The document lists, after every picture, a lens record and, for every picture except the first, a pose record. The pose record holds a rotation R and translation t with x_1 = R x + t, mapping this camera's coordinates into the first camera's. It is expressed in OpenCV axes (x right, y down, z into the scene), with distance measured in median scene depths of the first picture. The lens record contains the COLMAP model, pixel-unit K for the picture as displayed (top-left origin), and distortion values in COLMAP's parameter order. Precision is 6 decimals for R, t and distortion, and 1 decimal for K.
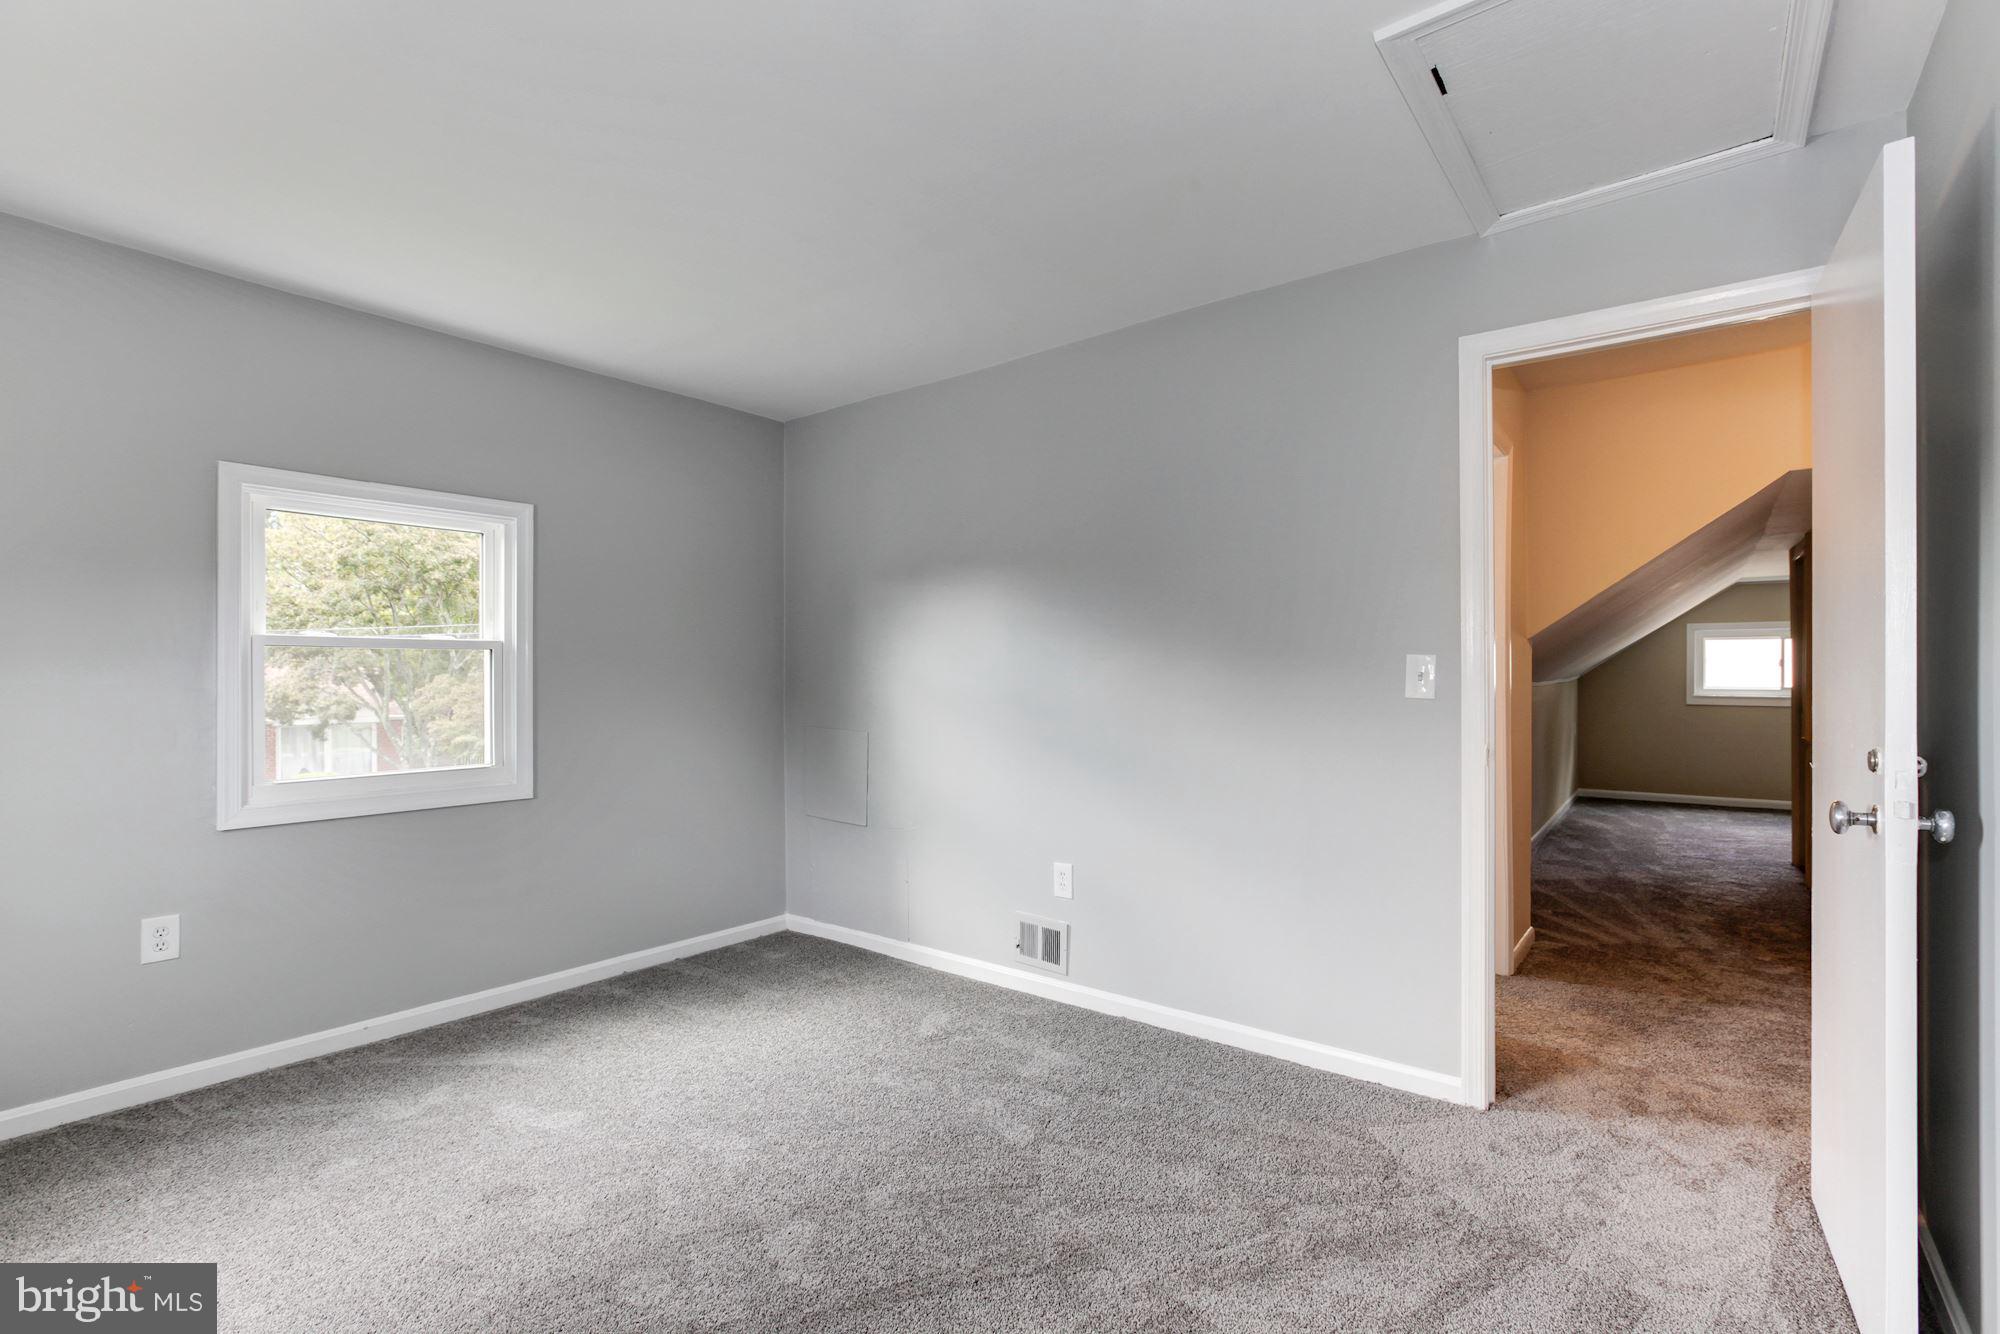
lens RADIAL K [[910.7, 0, 986.5], [0, 910.7, 673.1], [0, 0, 1]] dist [-0.019058, 0.008850]
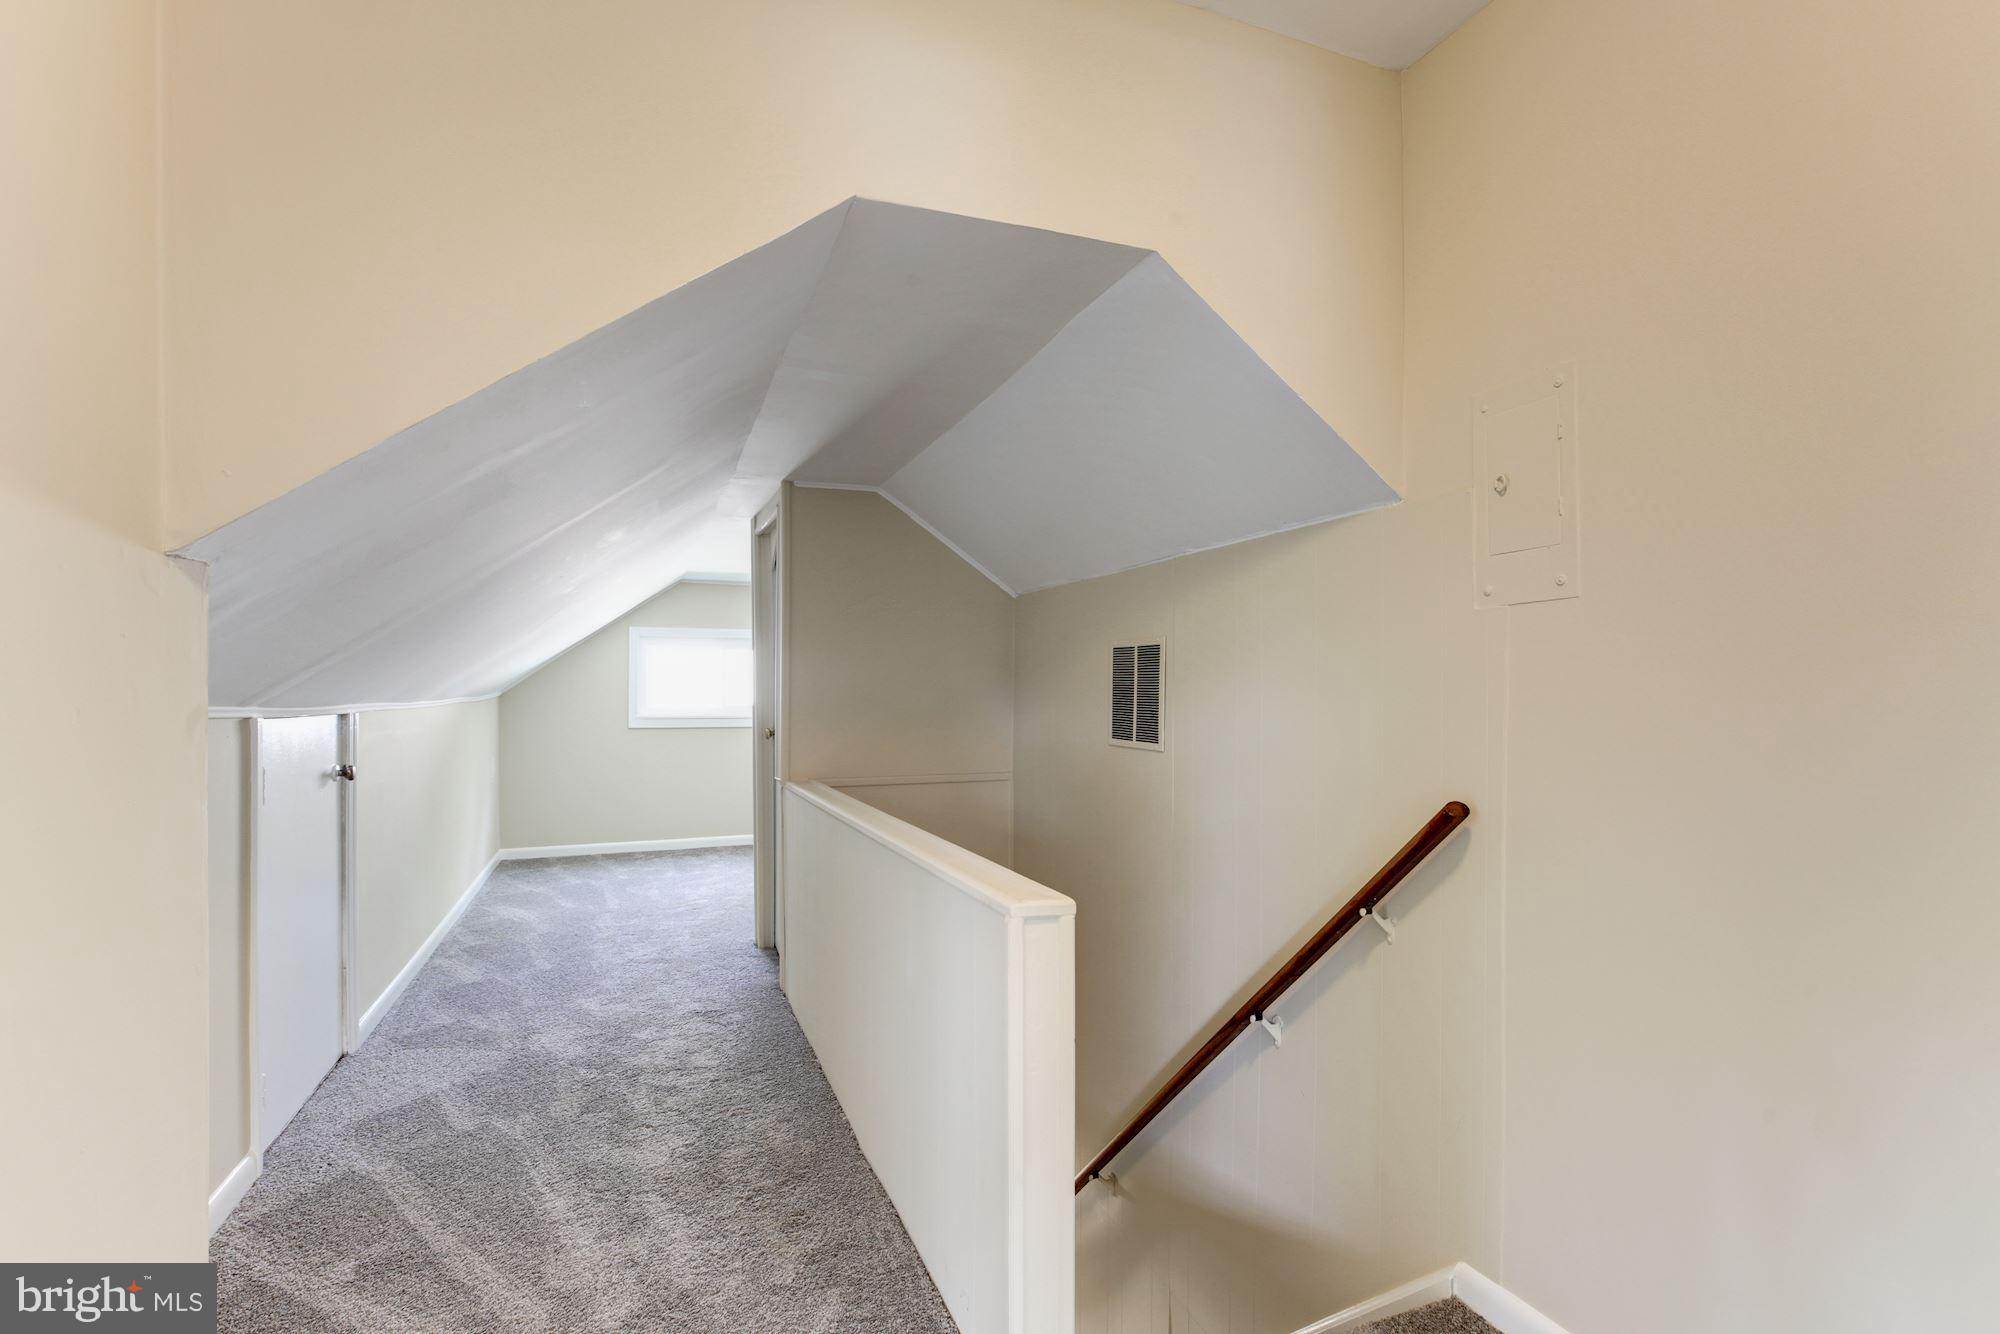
lens RADIAL K [[910.7, 0, 994.4], [0, 910.7, 682.4], [0, 0, 1]] dist [-0.019058, 0.008850]
pose [[0.500760, 0.005312, 0.865570, 0.329518], [0.007456, 0.999918, -0.010450, 0.008021], [-0.865554, 0.011686, 0.500679, 0.433046]]
